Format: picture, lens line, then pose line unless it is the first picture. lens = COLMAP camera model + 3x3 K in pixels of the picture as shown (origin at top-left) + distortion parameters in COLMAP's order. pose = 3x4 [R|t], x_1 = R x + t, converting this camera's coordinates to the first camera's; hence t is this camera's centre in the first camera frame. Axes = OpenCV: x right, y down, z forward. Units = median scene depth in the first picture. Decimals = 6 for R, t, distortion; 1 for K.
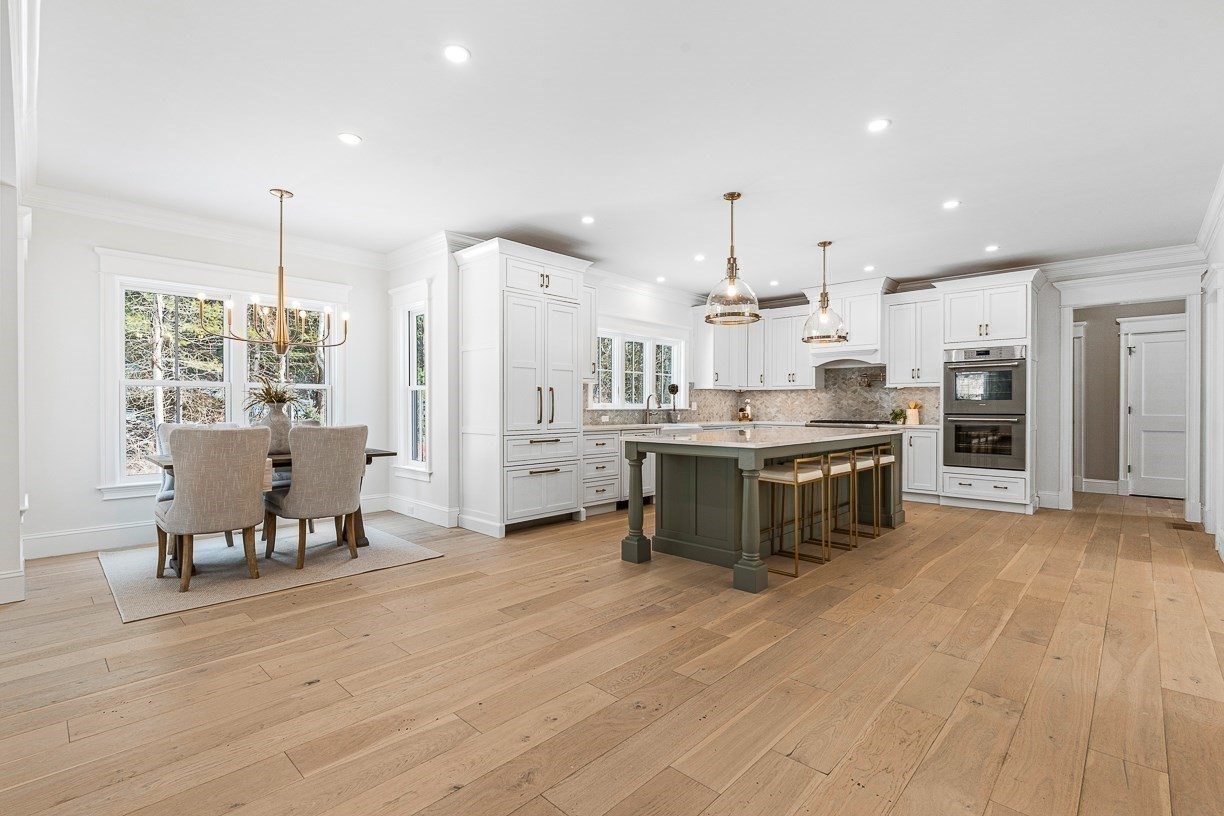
lens RADIAL K [[554.2, 0, 621.4], [0, 554.2, 408.9], [0, 0, 1]] dist [-0.005021, 0.000169]
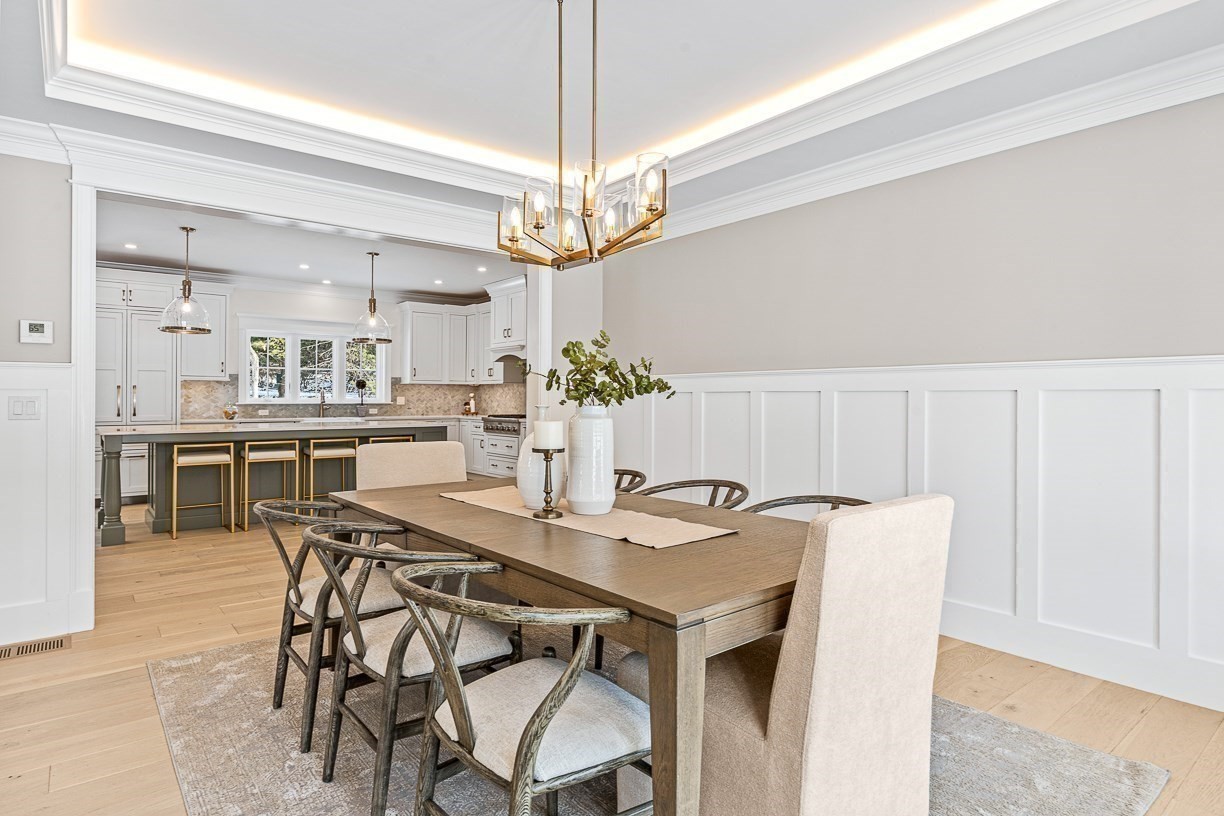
lens RADIAL K [[655.6, 0, 614.5], [0, 655.6, 399.5], [0, 0, 1]] dist [0.001878, 0.000097]
pose [[0.991989, -0.002304, -0.126307, 0.744914], [0.001745, 0.999988, -0.004539, -0.000721], [0.126316, 0.004282, 0.991981, -0.176894]]
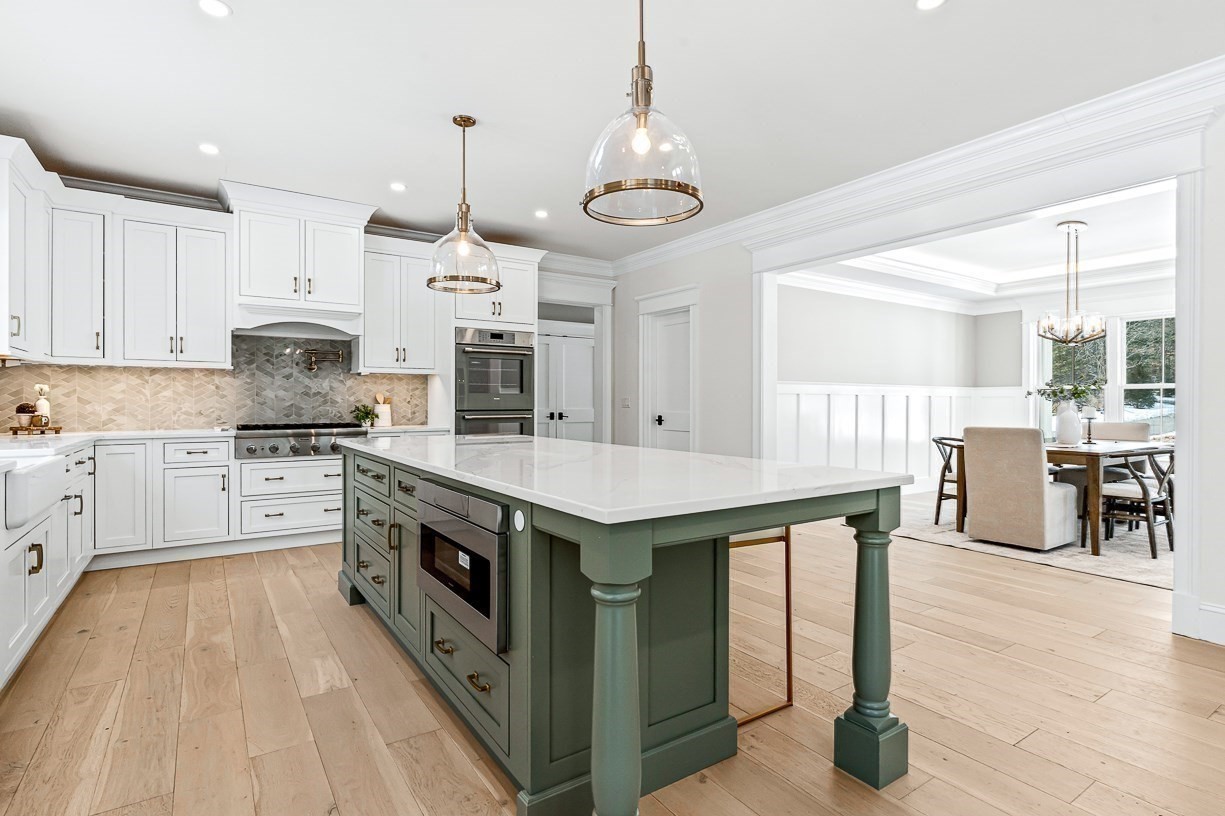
lens RADIAL K [[612.8, 0, 605.0], [0, 612.8, 401.7], [0, 0, 1]] dist [-0.004997, 0.001500]
pose [[0.237760, 0.000578, 0.971324, -0.165195], [0.004703, 0.999987, -0.001746, -0.000672], [-0.971312, 0.004984, 0.237755, 0.519275]]
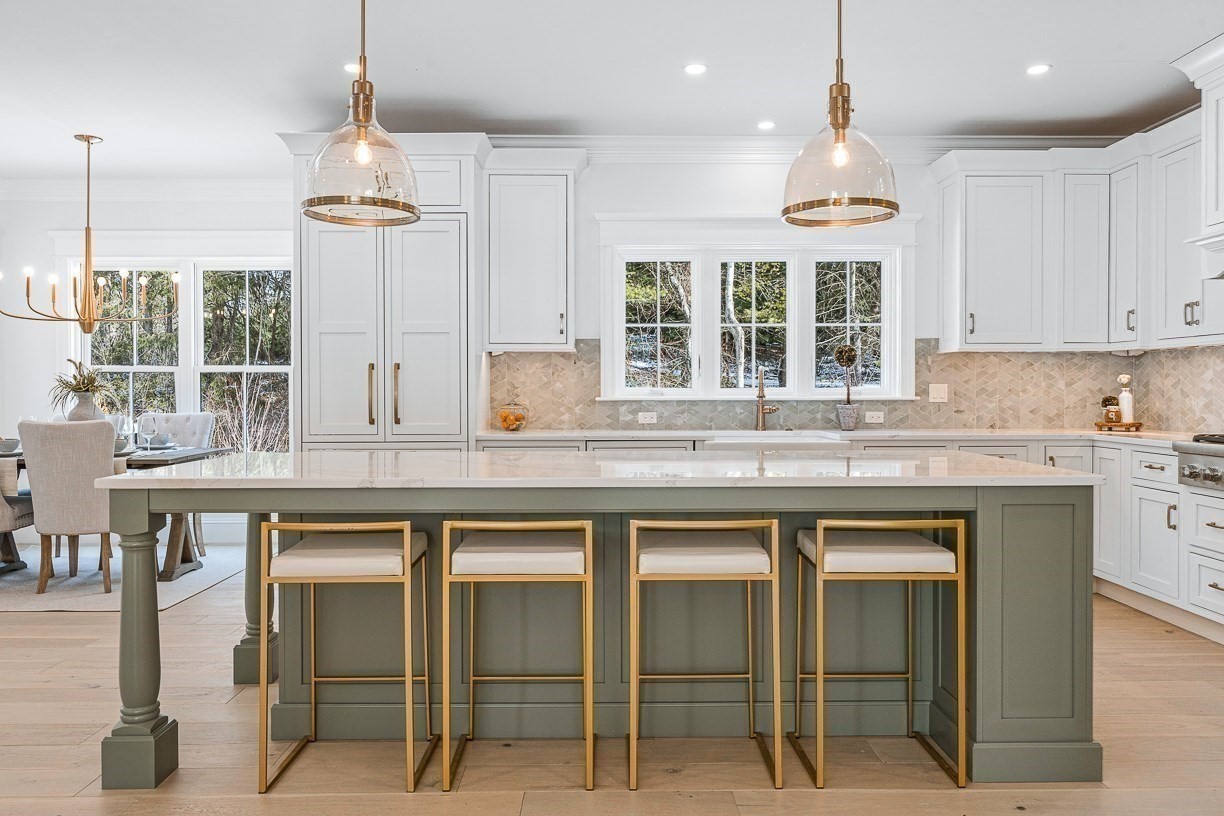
lens RADIAL K [[886.9, 0, 618.2], [0, 886.9, 397.3], [0, 0, 1]] dist [0.003628, 0.001150]
pose [[0.694271, 0.001292, -0.719713, 0.504218], [0.000257, 0.999998, 0.002043, -0.003202], [0.719714, -0.001603, 0.694269, 0.361628]]
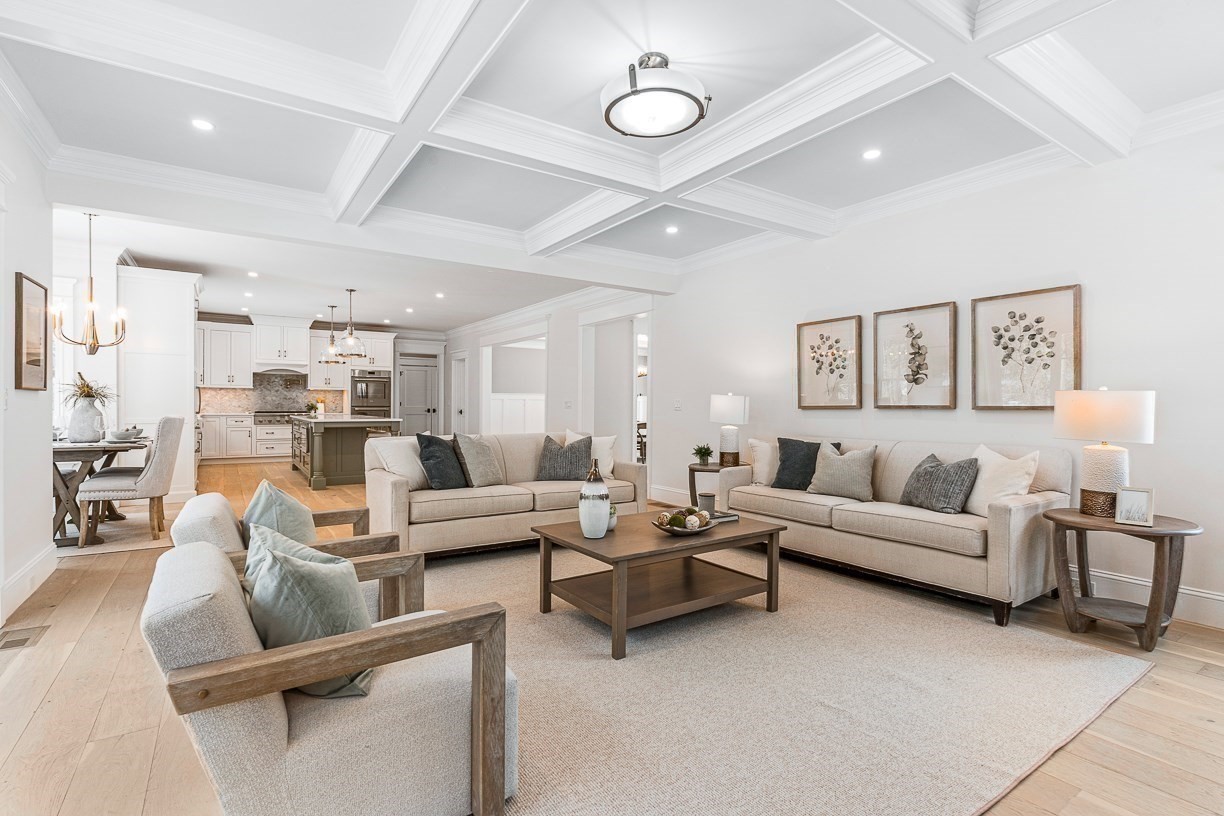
lens RADIAL K [[561.8, 0, 585.6], [0, 561.8, 404.7], [0, 0, 1]] dist [-0.002387, -0.000023]
pose [[0.246776, -0.001099, 0.969072, -0.815124], [-0.001657, 0.999997, 0.001556, 0.000430], [-0.969071, -0.001989, 0.246774, -0.125793]]
